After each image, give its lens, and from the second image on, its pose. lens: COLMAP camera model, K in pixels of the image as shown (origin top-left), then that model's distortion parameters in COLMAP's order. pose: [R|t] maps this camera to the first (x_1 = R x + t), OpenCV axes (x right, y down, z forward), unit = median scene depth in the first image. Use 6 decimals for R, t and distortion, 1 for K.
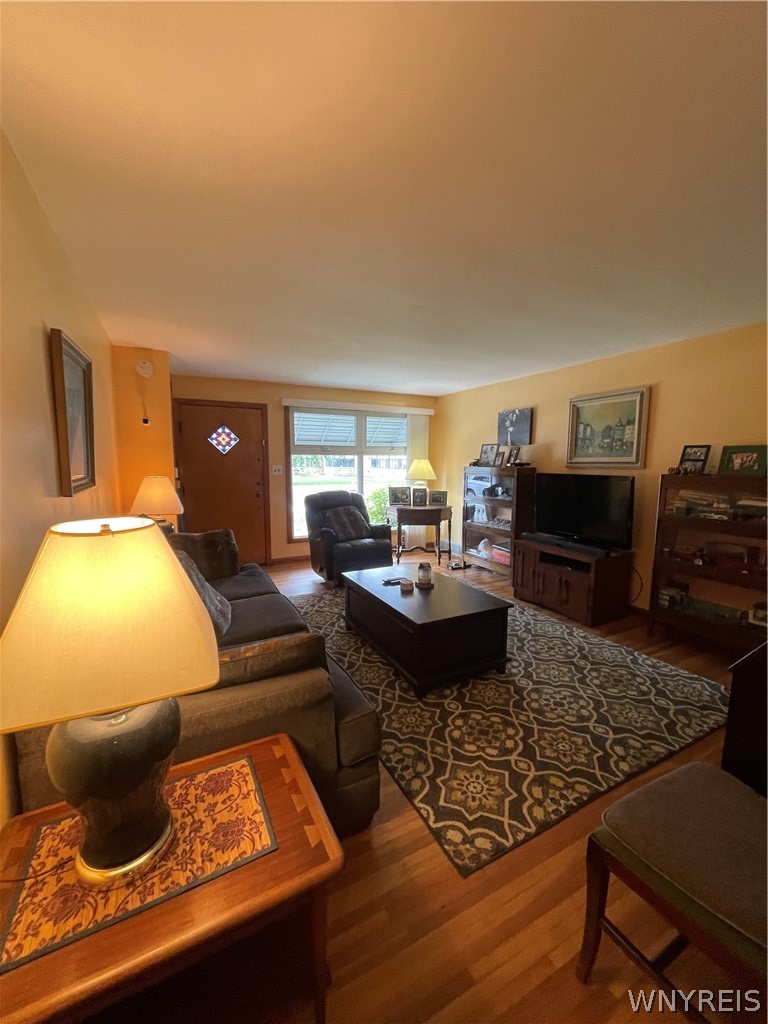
lens RADIAL K [[414.4, 0, 387.5], [0, 414.4, 511.4], [0, 0, 1]] dist [0.006726, -0.000850]
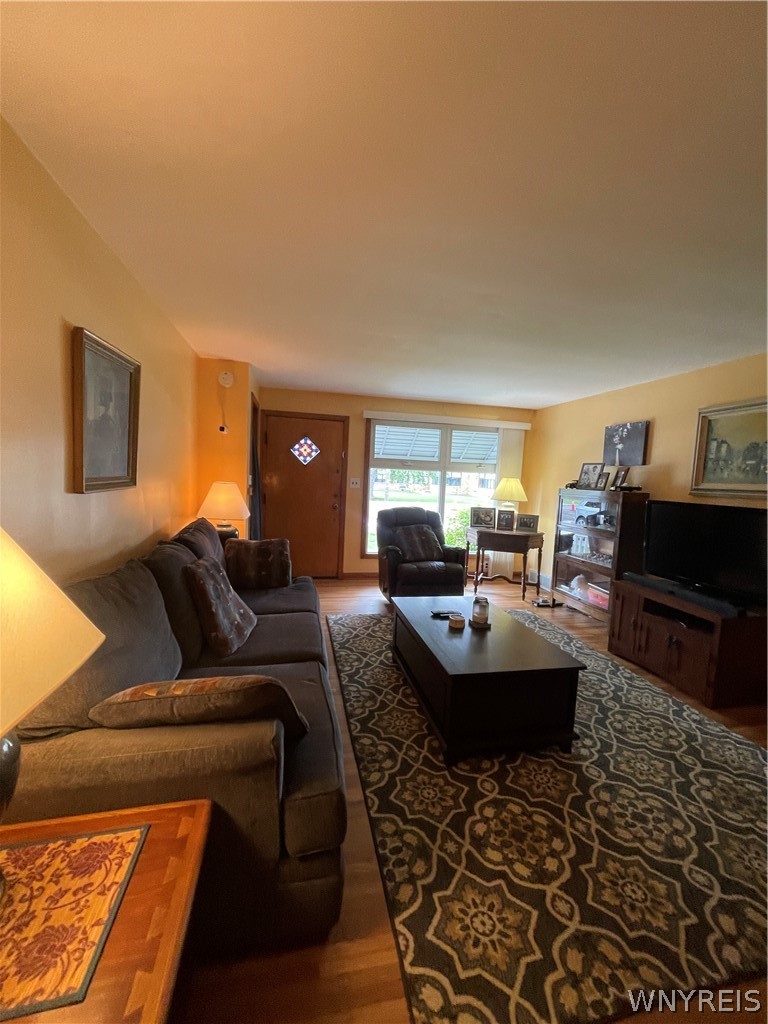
lens RADIAL K [[414.4, 0, 387.3], [0, 414.4, 511.1], [0, 0, 1]] dist [0.006726, -0.000850]
pose [[0.964938, 0.061919, -0.255070, 0.120145], [-0.073454, 0.996651, -0.035939, -0.006290], [0.251991, 0.053415, 0.966254, 0.139178]]
